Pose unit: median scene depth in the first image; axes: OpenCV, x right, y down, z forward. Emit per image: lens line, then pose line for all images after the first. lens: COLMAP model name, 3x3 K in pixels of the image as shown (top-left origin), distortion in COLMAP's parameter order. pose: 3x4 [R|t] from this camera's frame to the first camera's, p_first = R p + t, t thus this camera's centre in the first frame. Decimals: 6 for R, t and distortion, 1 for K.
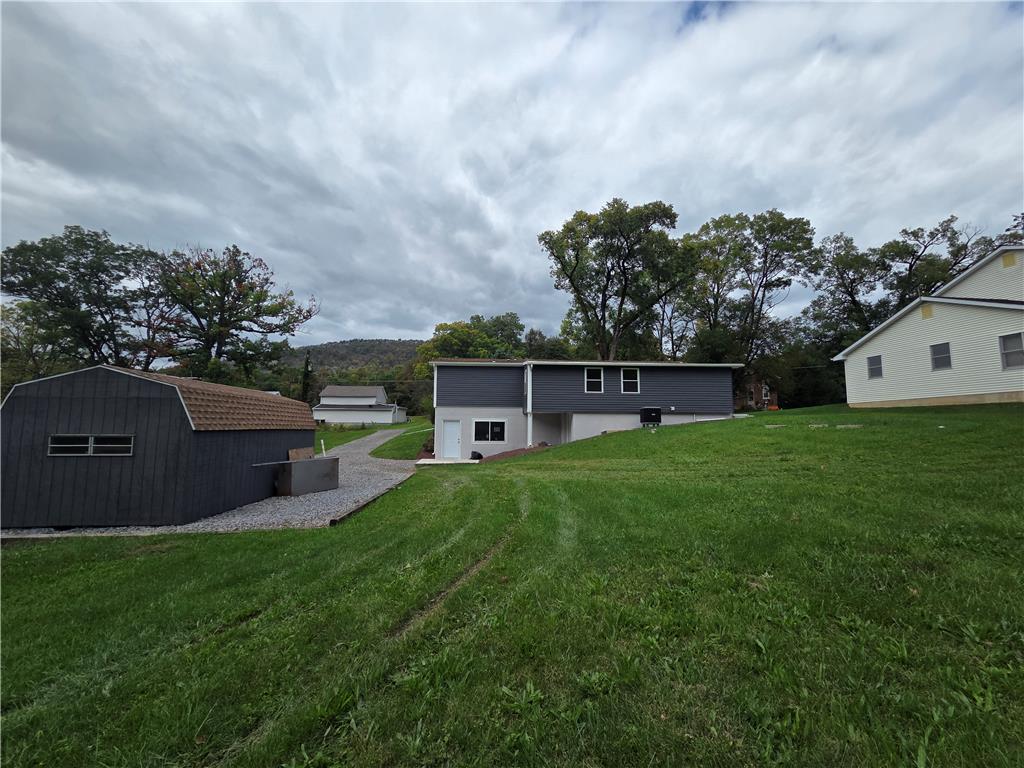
lens RADIAL K [[415.0, 0, 503.0], [0, 415.0, 381.1], [0, 0, 1]] dist [0.000018, 0.000473]
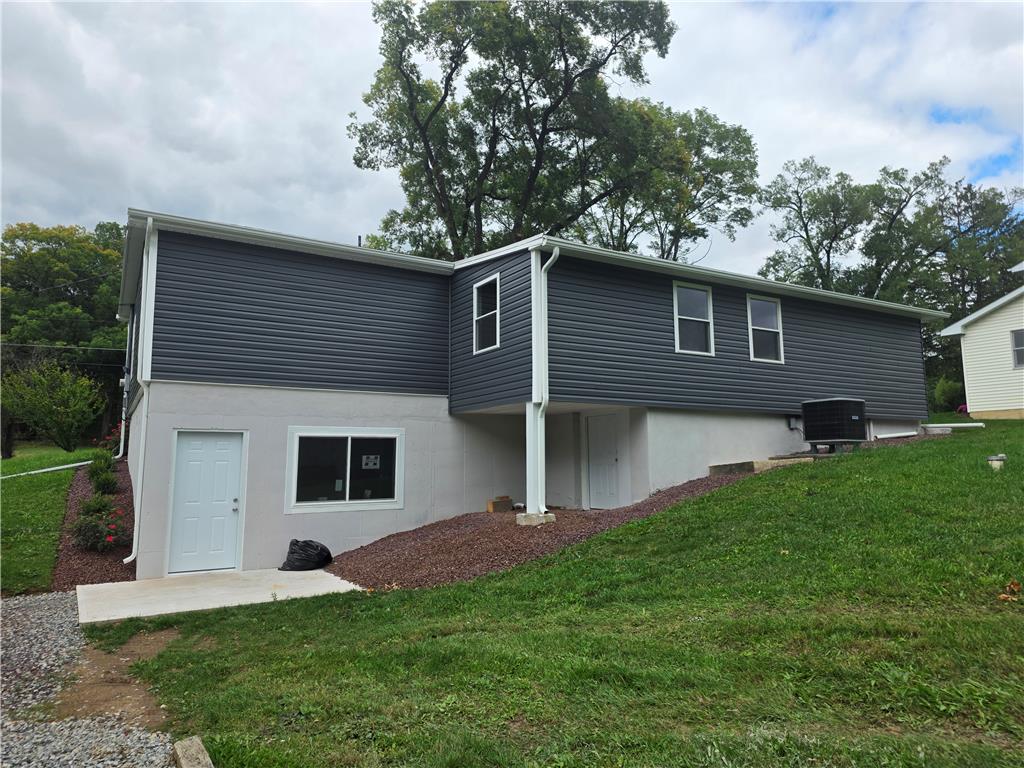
lens RADIAL K [[683.8, 0, 519.5], [0, 683.8, 383.6], [0, 0, 1]] dist [0.076874, -0.048750]
pose [[0.876711, 0.046835, 0.478731, -0.166137], [-0.046448, 0.998841, -0.012656, 0.058892], [-0.478769, -0.011140, 0.877870, 0.494552]]
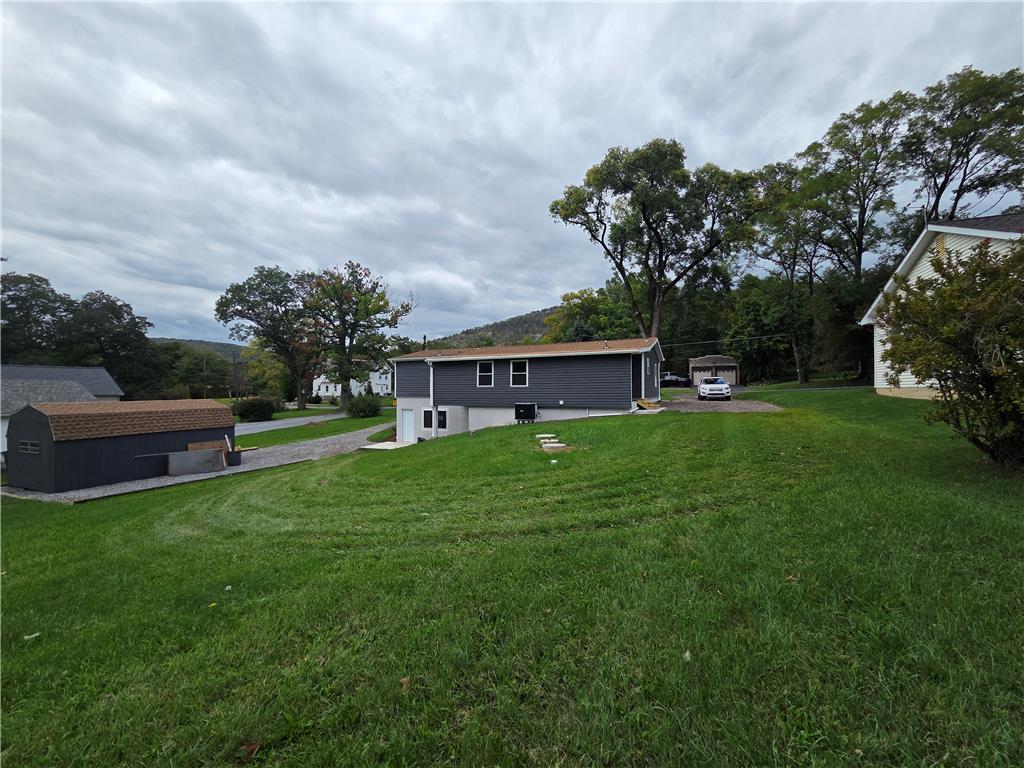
lens RADIAL K [[415.0, 0, 508.9], [0, 415.0, 385.3], [0, 0, 1]] dist [0.000018, 0.000473]
pose [[0.890069, -0.017979, -0.455471, 0.646440], [0.064648, 0.994100, 0.087093, -0.052940], [0.451218, -0.106964, 0.885980, 0.117255]]
